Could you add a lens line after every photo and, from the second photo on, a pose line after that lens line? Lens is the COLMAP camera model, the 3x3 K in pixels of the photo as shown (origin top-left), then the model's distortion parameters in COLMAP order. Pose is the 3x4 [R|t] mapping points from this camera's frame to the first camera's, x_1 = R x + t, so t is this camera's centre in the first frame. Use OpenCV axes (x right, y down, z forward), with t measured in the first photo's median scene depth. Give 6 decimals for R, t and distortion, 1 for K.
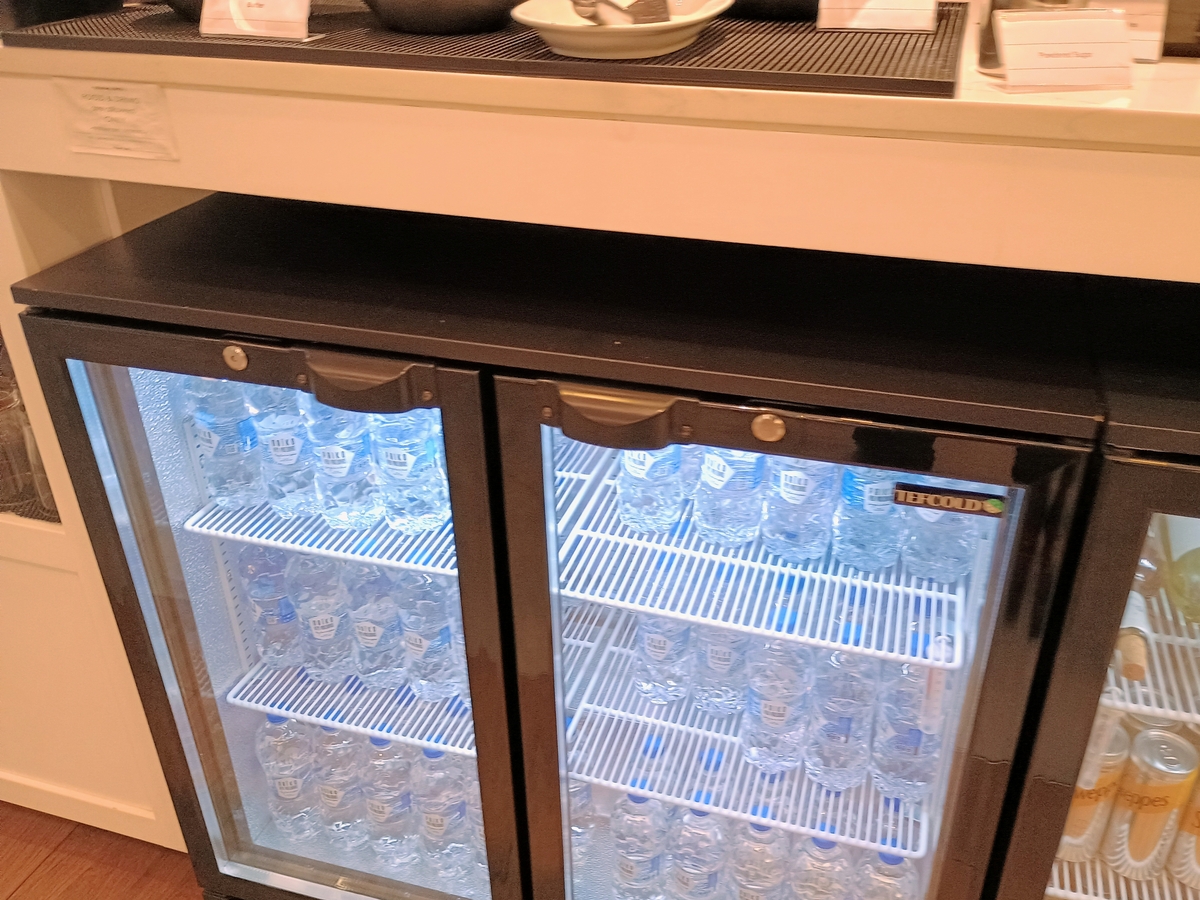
lens RADIAL K [[963.5, 0, 600.0], [0, 963.5, 450.0], [0, 0, 1]] dist [0.001861, 0.000141]
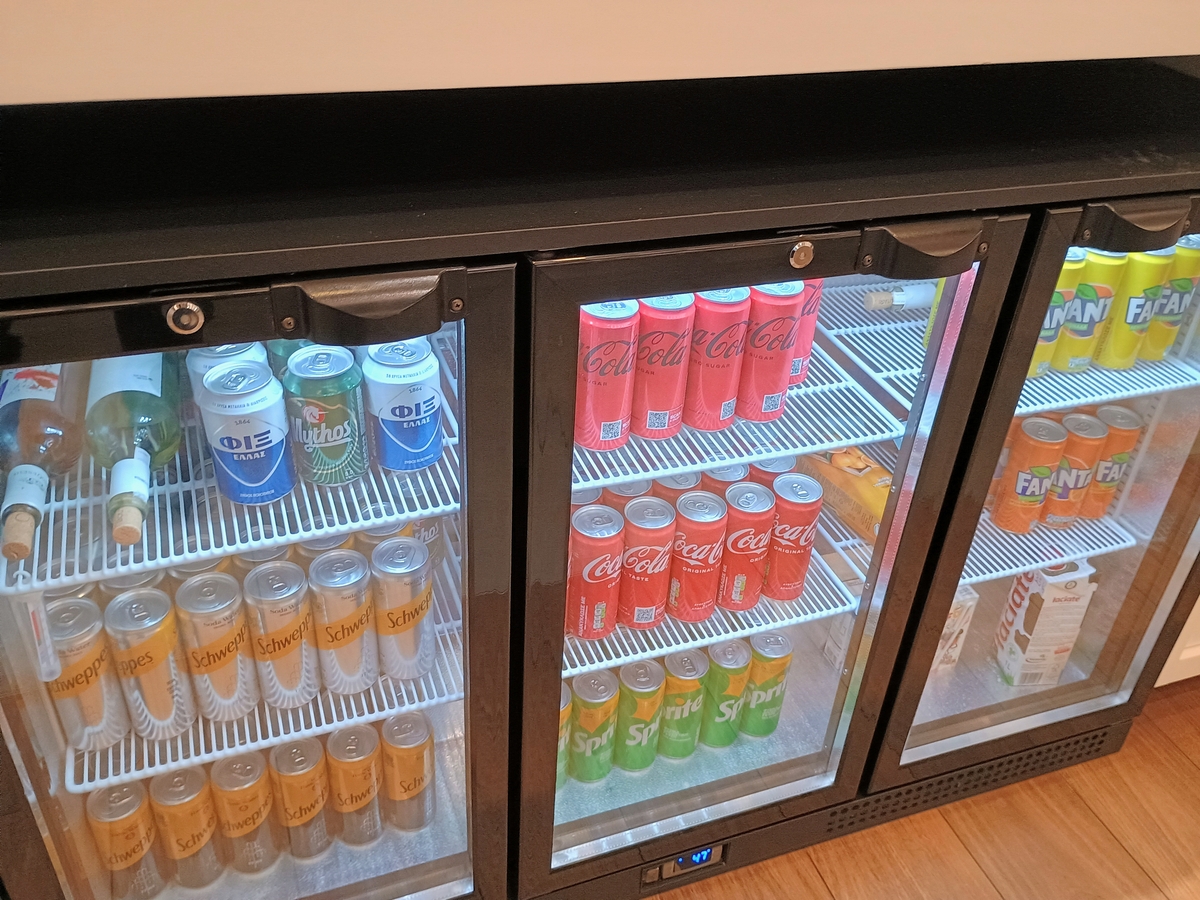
lens RADIAL K [[1059.8, 0, 600.0], [0, 1059.8, 450.0], [0, 0, 1]] dist [0.005951, 0.002476]
pose [[0.760895, -0.313729, 0.567990, -0.415510], [0.237831, 0.949270, 0.205725, -0.062136], [-0.603717, -0.021449, 0.796910, 0.115842]]
